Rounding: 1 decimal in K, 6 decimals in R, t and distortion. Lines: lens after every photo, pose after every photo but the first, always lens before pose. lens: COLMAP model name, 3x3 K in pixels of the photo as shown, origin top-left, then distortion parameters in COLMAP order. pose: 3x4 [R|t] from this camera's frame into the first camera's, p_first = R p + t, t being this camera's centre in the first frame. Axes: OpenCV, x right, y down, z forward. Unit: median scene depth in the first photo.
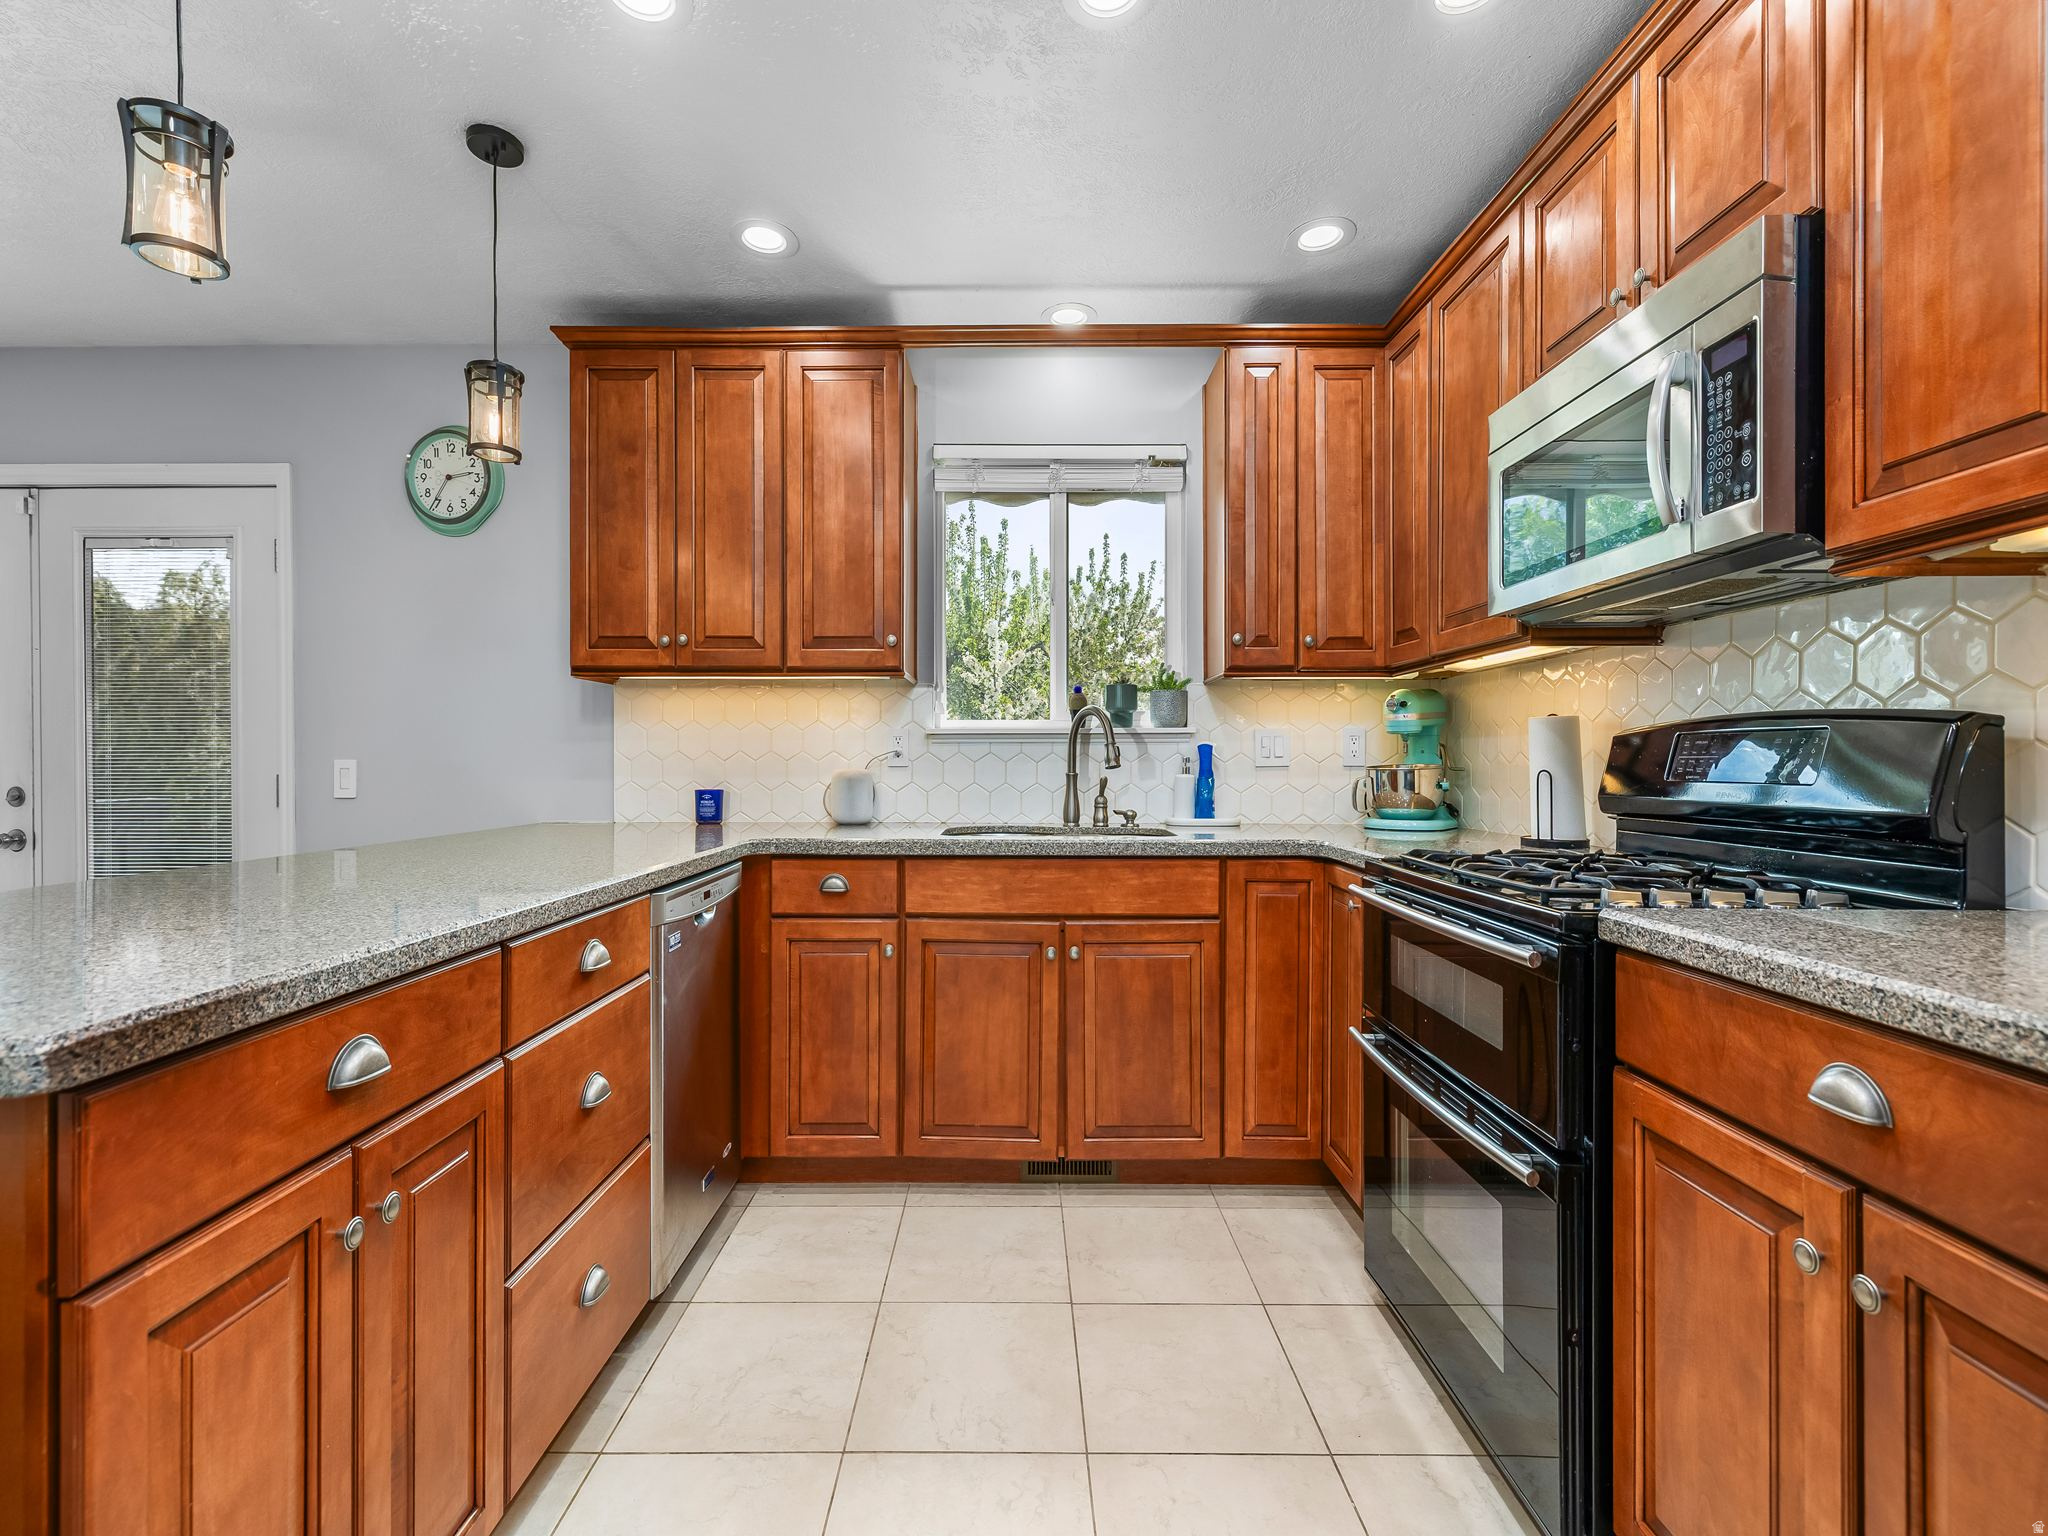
lens RADIAL K [[893.9, 0, 1001.1], [0, 893.9, 764.1], [0, 0, 1]] dist [-0.000359, -0.000106]
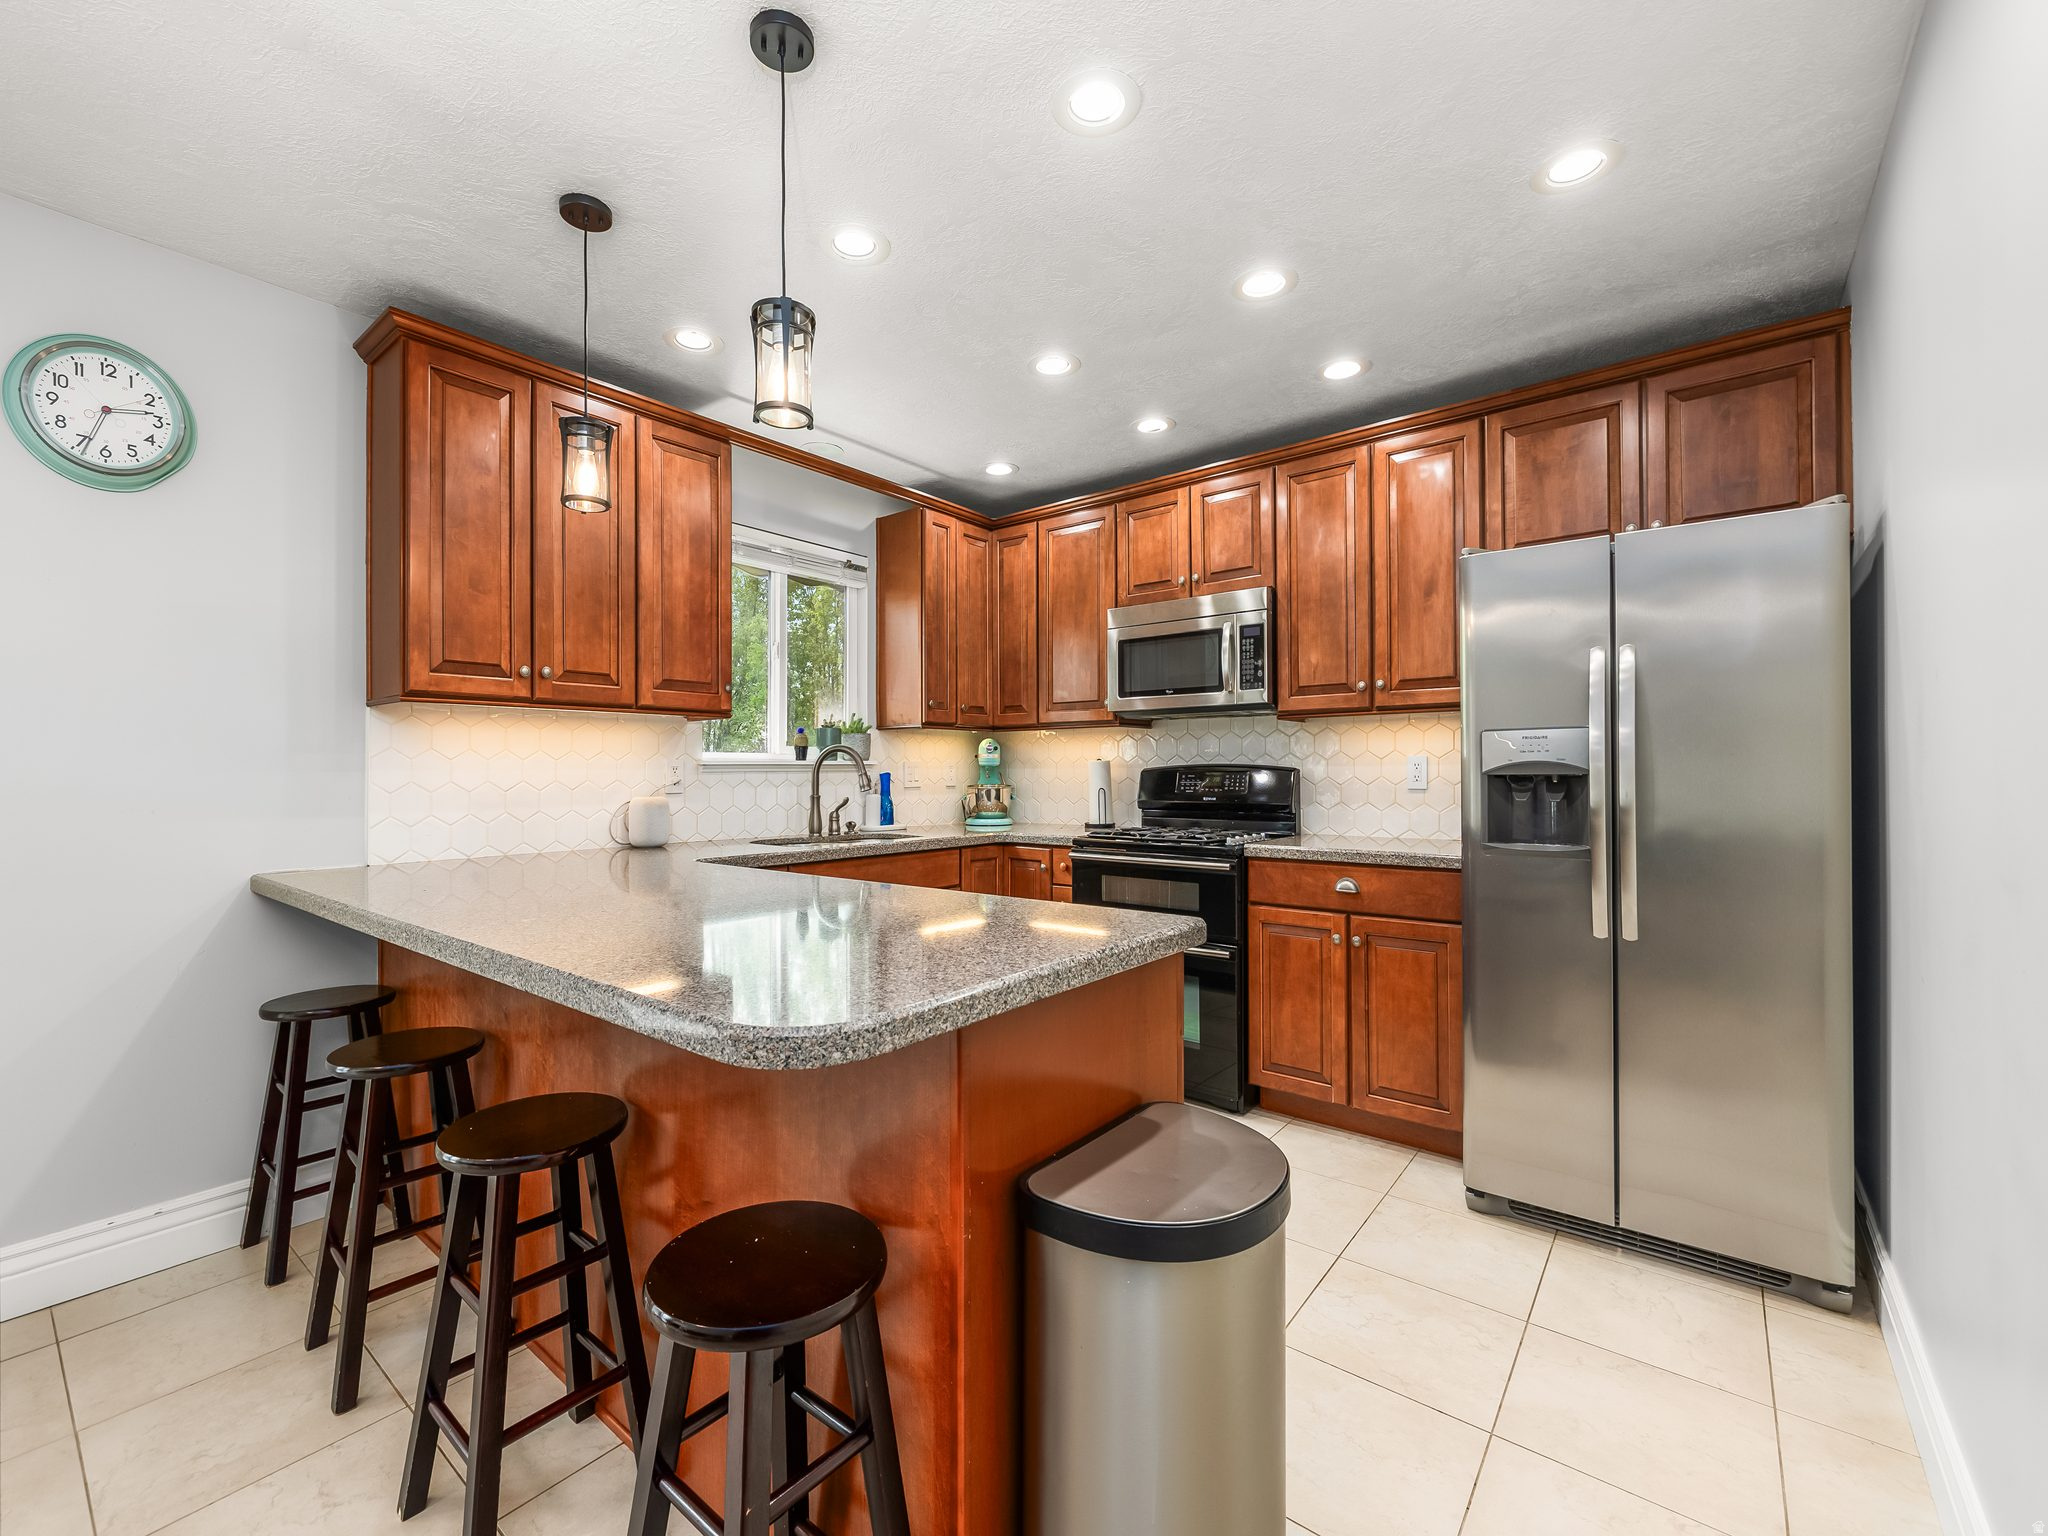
lens RADIAL K [[862.6, 0, 1024.0], [0, 862.6, 768.0], [0, 0, 1]] dist [-0.002932, 0.000158]
pose [[0.617224, 0.000029, 0.786788, -0.780289], [0.006567, 0.999965, -0.005189, -0.023185], [-0.786760, 0.008370, 0.617202, -0.018911]]
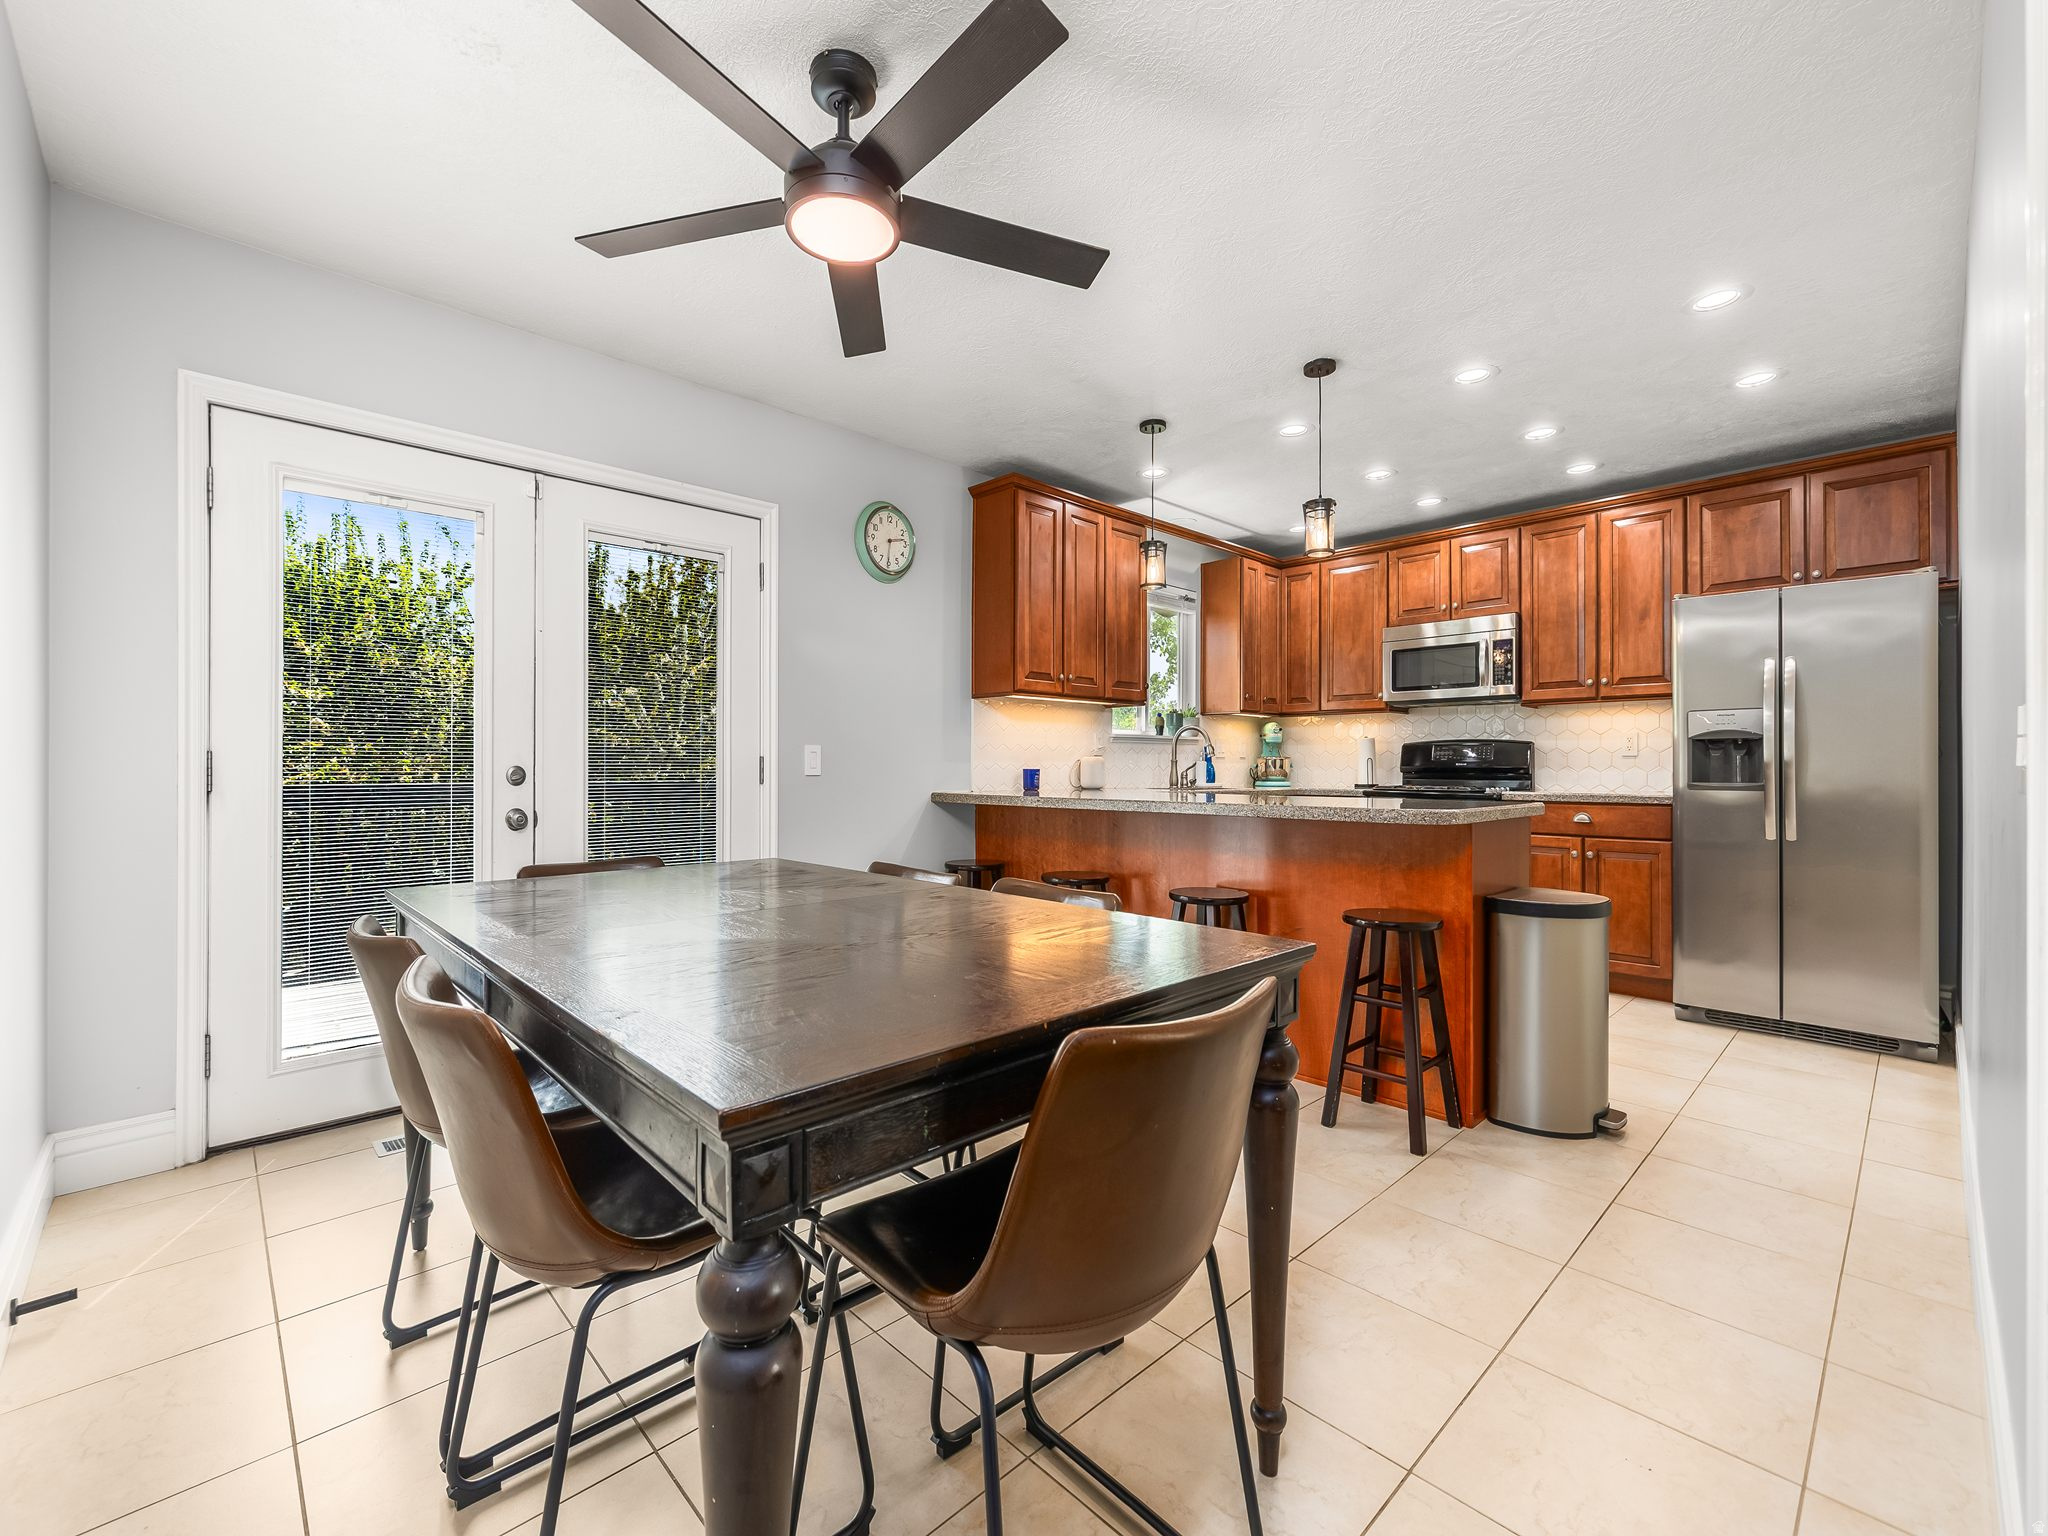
lens RADIAL K [[862.3, 0, 1019.7], [0, 862.3, 761.9], [0, 0, 1]] dist [-0.000552, -0.000227]
pose [[0.722441, 0.005875, 0.691408, -1.529326], [-0.001142, 0.999973, -0.007304, 0.030192], [-0.691432, 0.004487, 0.722428, -0.100964]]
